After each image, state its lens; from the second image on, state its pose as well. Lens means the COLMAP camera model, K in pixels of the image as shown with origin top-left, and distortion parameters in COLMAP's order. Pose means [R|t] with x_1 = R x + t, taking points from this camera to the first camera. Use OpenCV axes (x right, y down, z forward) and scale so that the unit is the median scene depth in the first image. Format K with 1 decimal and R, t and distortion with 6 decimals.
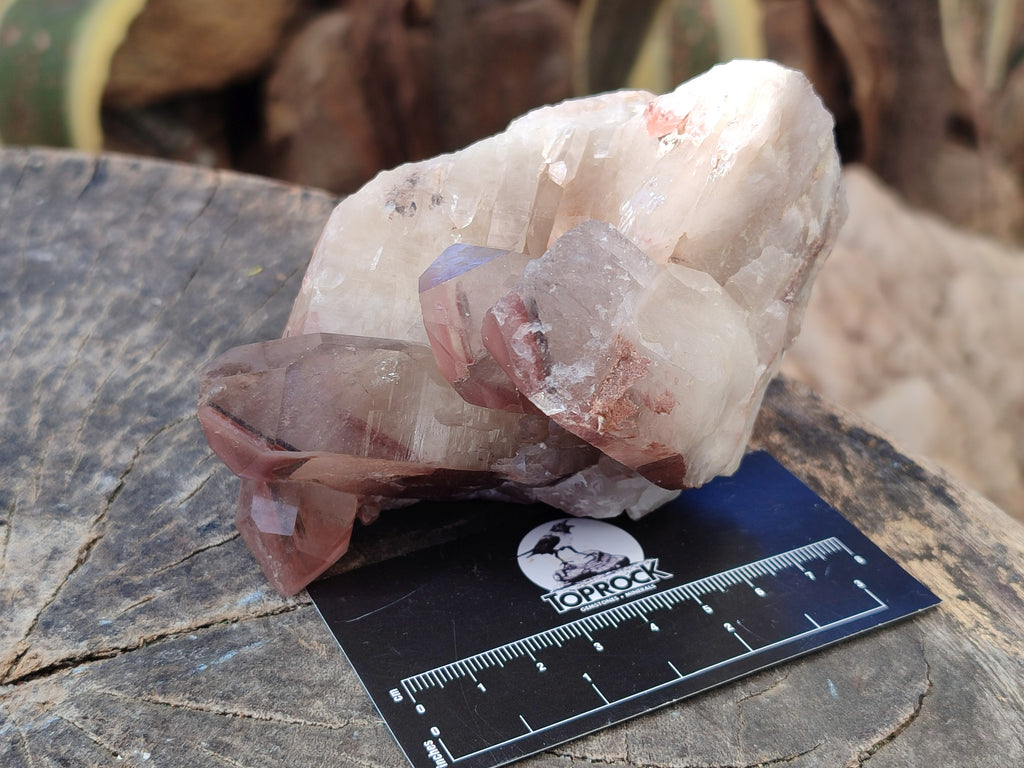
lens RADIAL K [[1573.0, 0, 512.0], [0, 1573.0, 384.0], [0, 0, 1]] dist [0.353977, -2.531222]
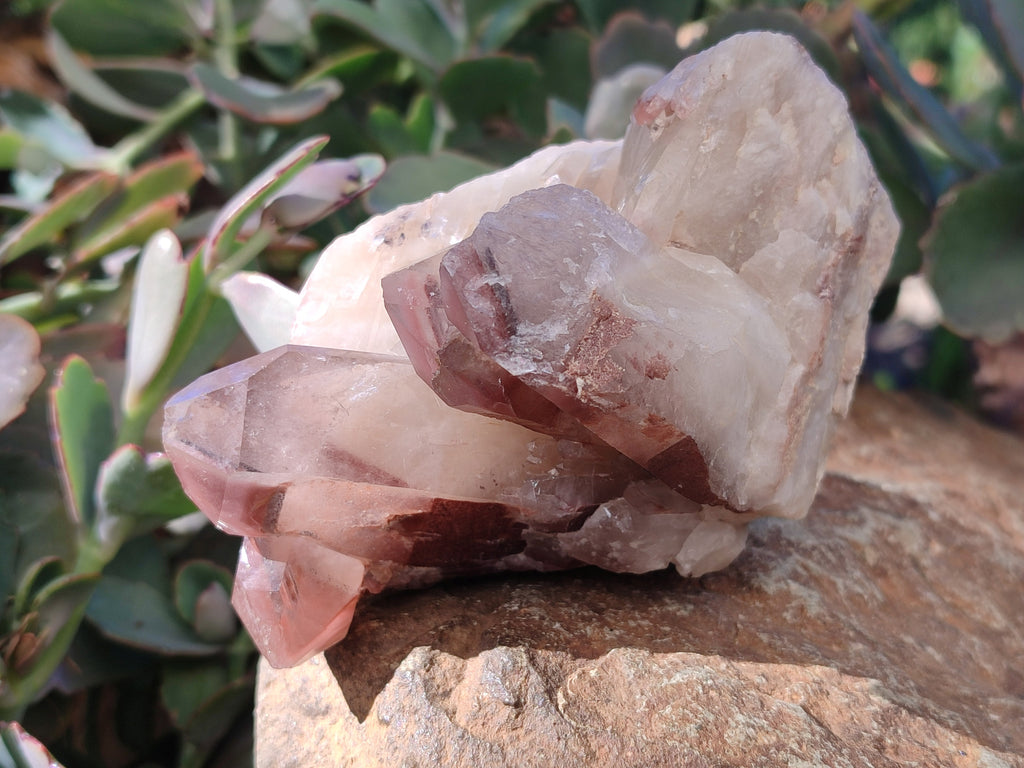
lens RADIAL K [[1573.0, 0, 512.0], [0, 1573.0, 384.0], [0, 0, 1]] dist [0.353977, -2.531222]
pose [[0.981021, -0.103946, -0.163687, 0.148472], [0.051267, 0.953176, -0.298038, 0.258491], [0.187002, 0.283989, 0.940415, 0.150207]]
